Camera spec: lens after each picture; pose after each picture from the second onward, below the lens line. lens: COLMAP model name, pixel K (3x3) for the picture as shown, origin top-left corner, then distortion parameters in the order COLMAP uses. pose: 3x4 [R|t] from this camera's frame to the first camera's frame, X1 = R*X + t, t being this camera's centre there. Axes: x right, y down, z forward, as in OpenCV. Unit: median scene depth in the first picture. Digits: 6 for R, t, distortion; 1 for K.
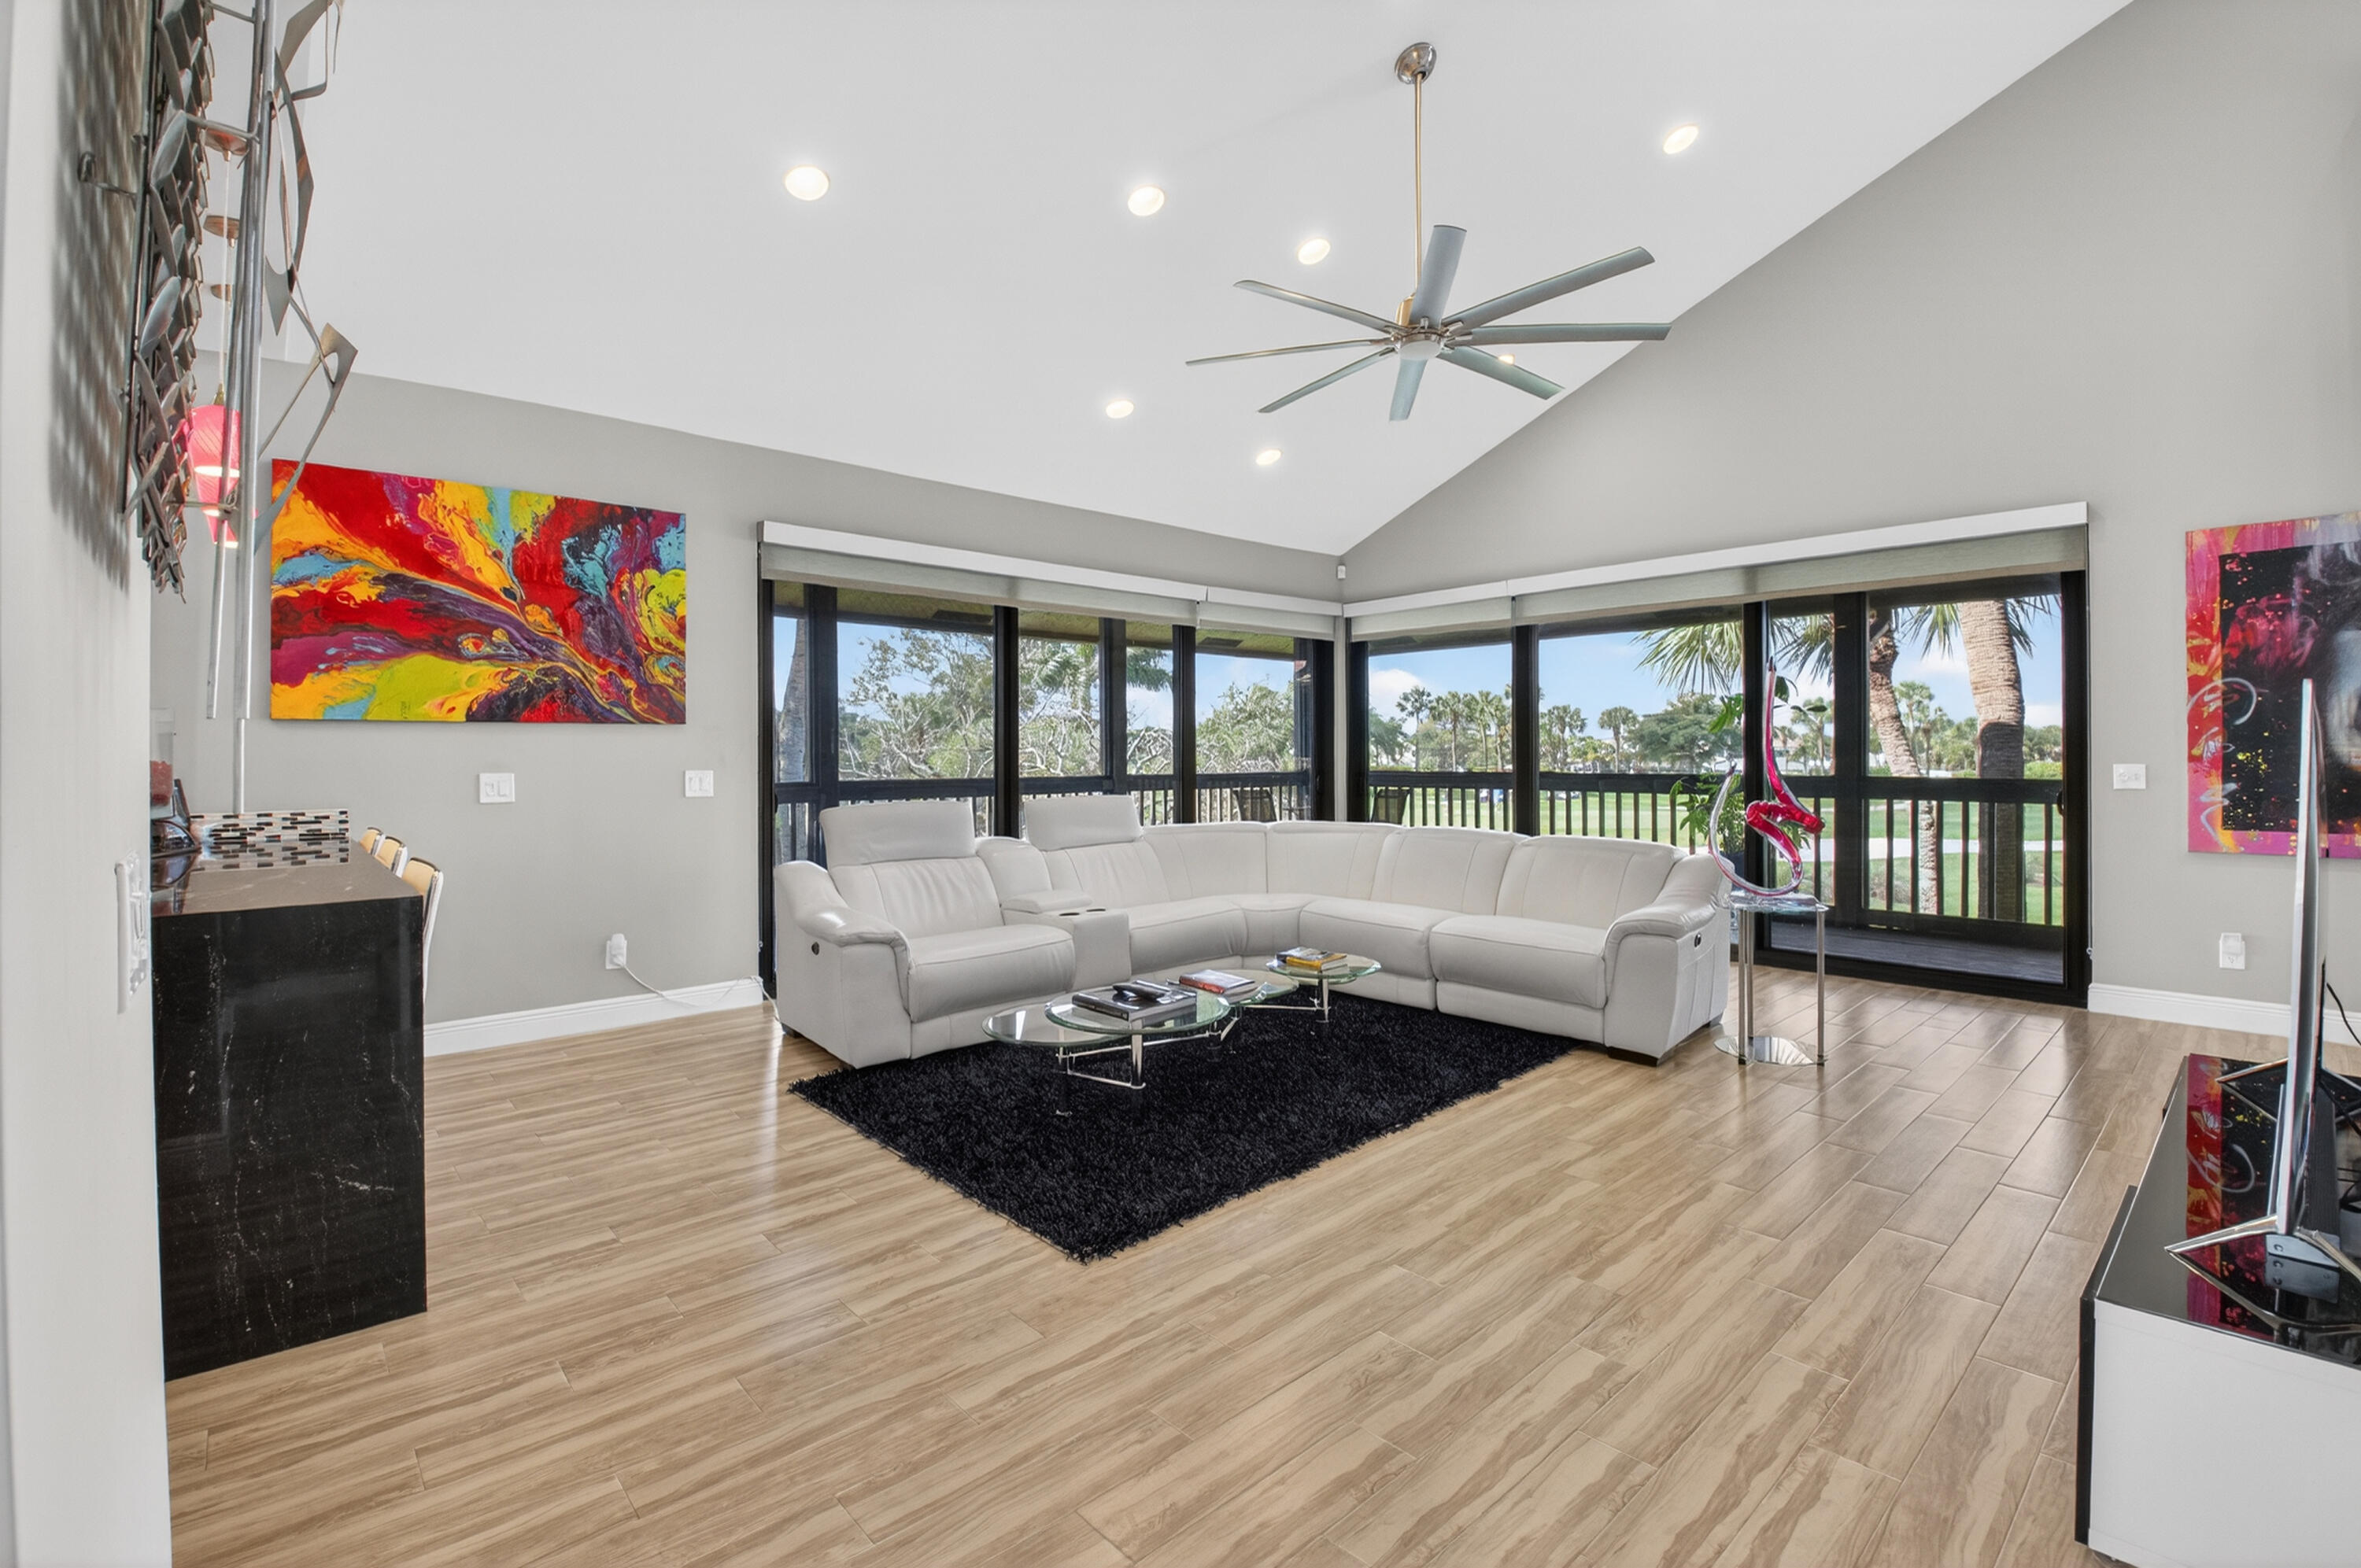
lens RADIAL K [[1064.6, 0, 1183.8], [0, 1064.6, 750.6], [0, 0, 1]] dist [-0.012029, -0.008543]
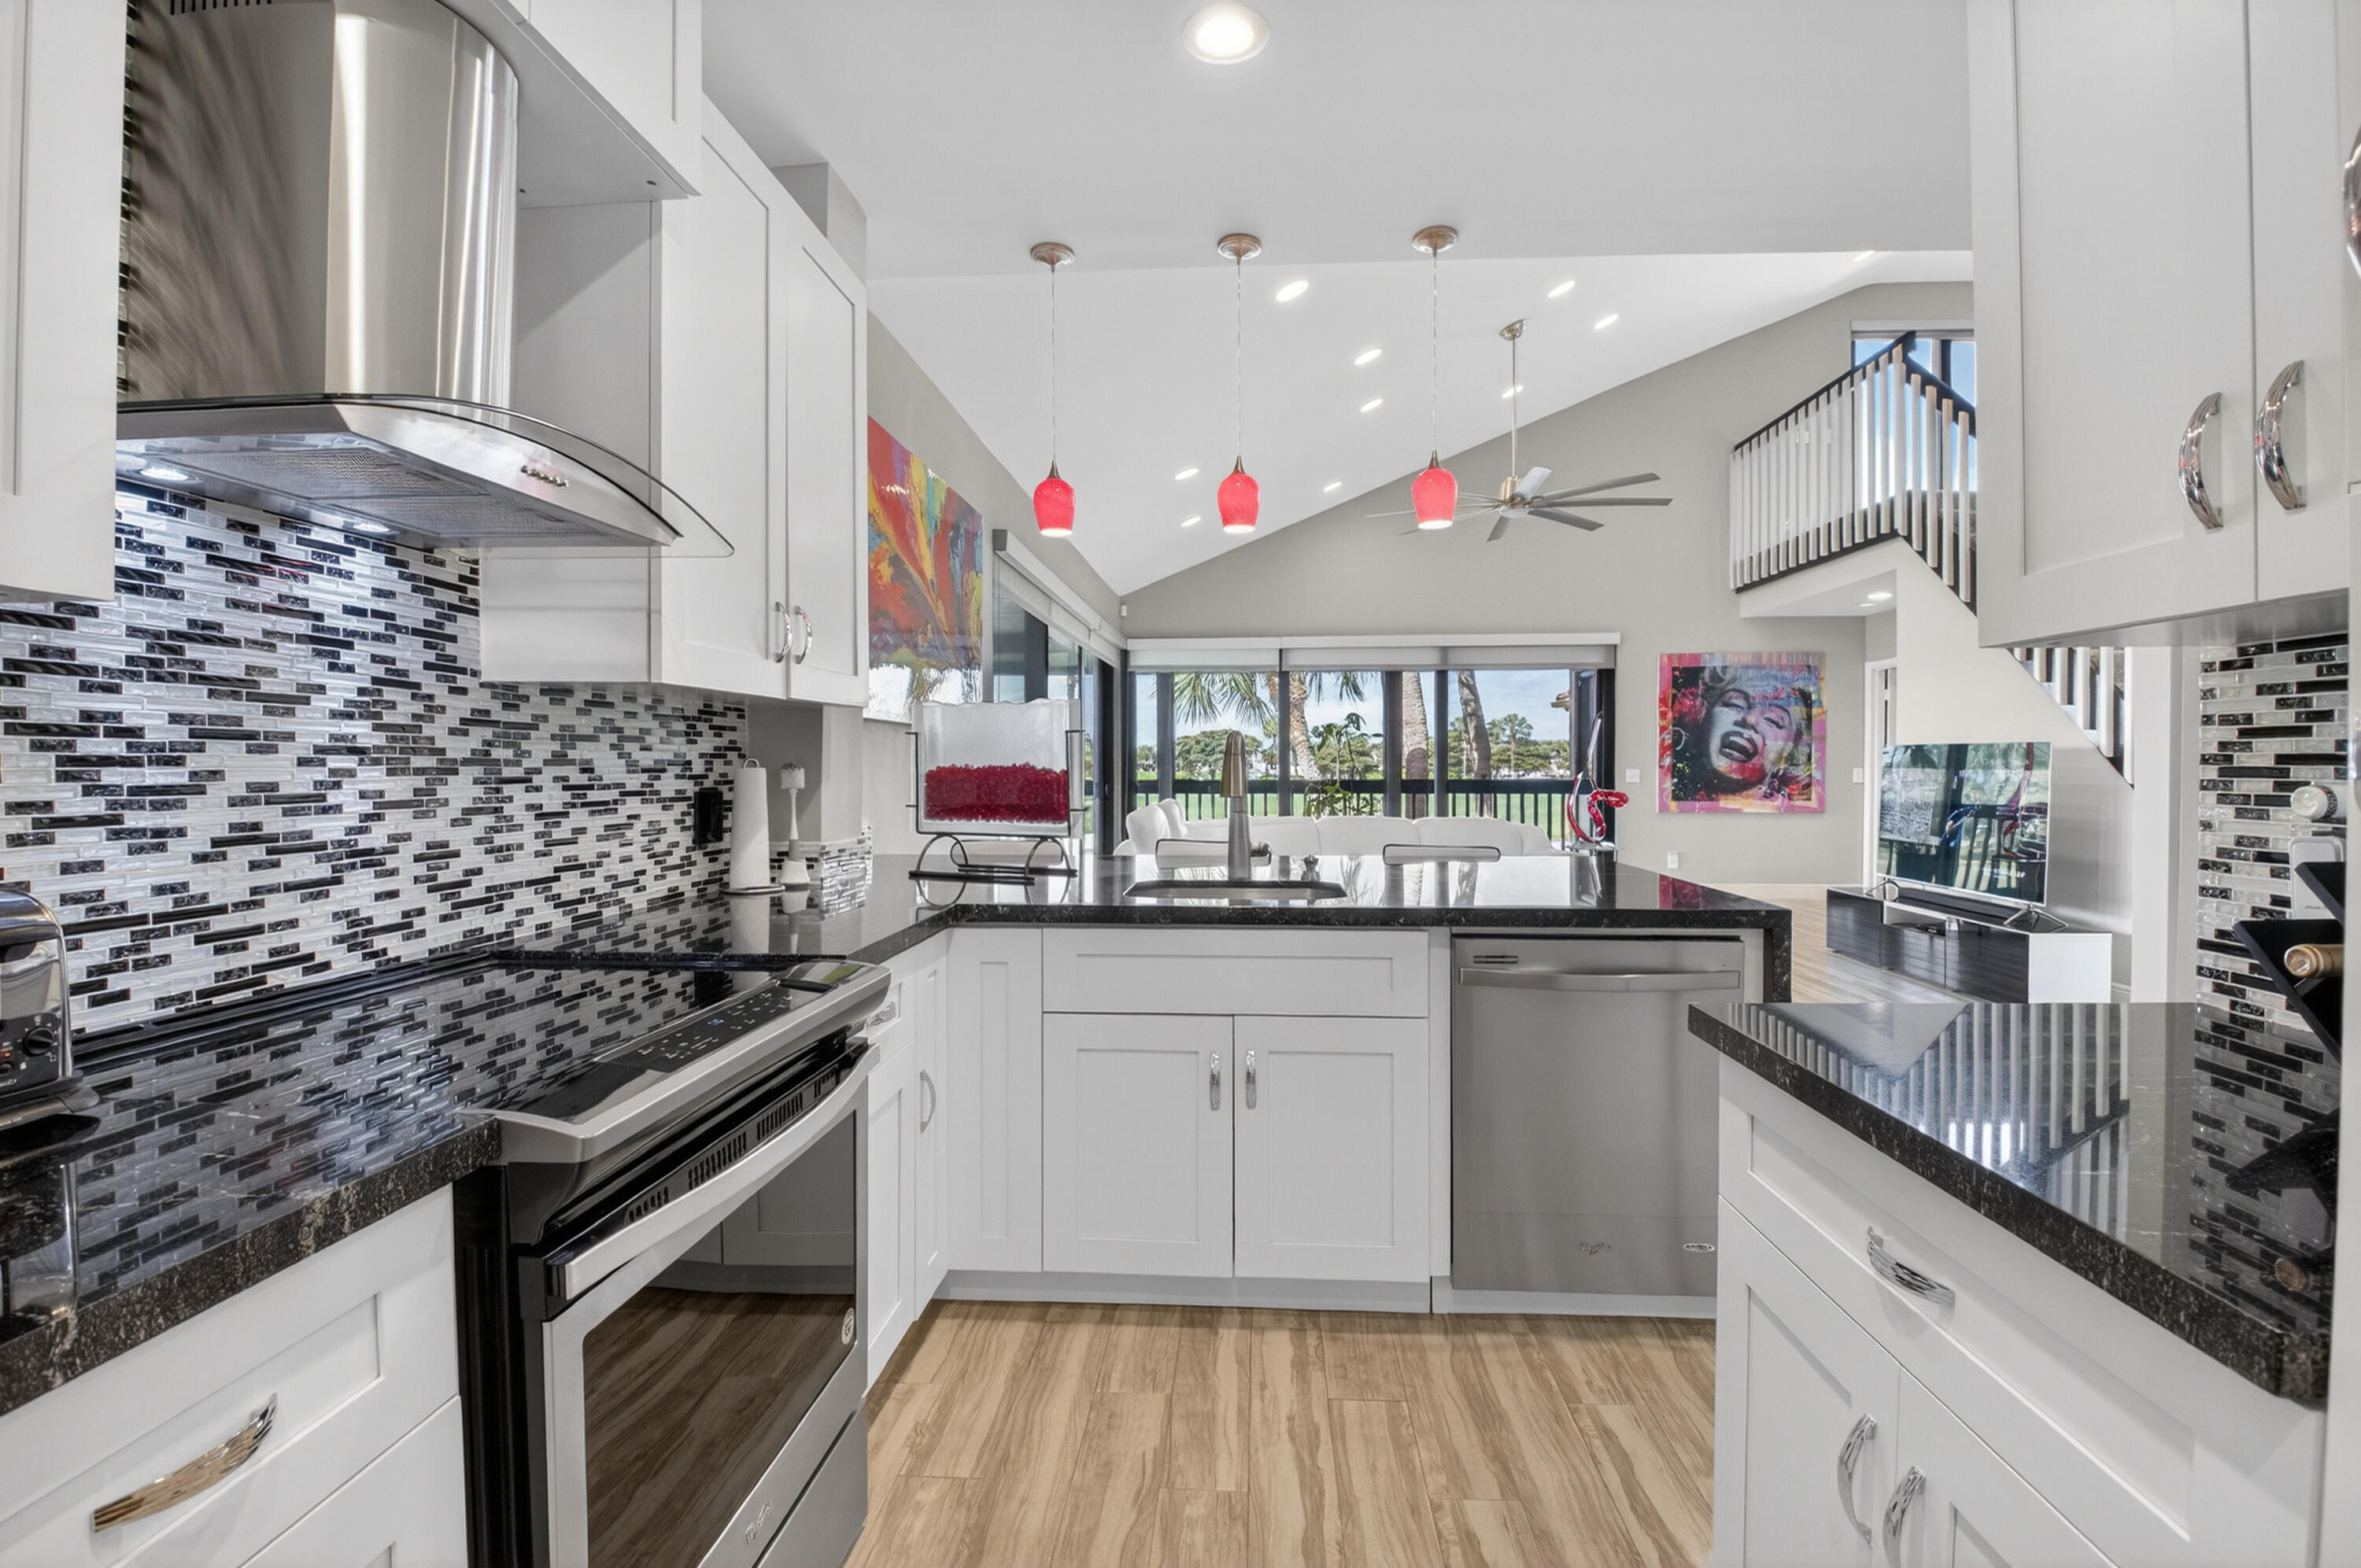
lens RADIAL K [[1044.0, 0, 1199.6], [0, 1044.0, 776.4], [0, 0, 1]] dist [-0.008590, -0.016982]
pose [[0.712951, -0.005935, 0.701189, -1.102210], [-0.002360, 0.999938, 0.010863, 0.007038], [-0.701210, -0.009400, 0.712893, 0.194718]]
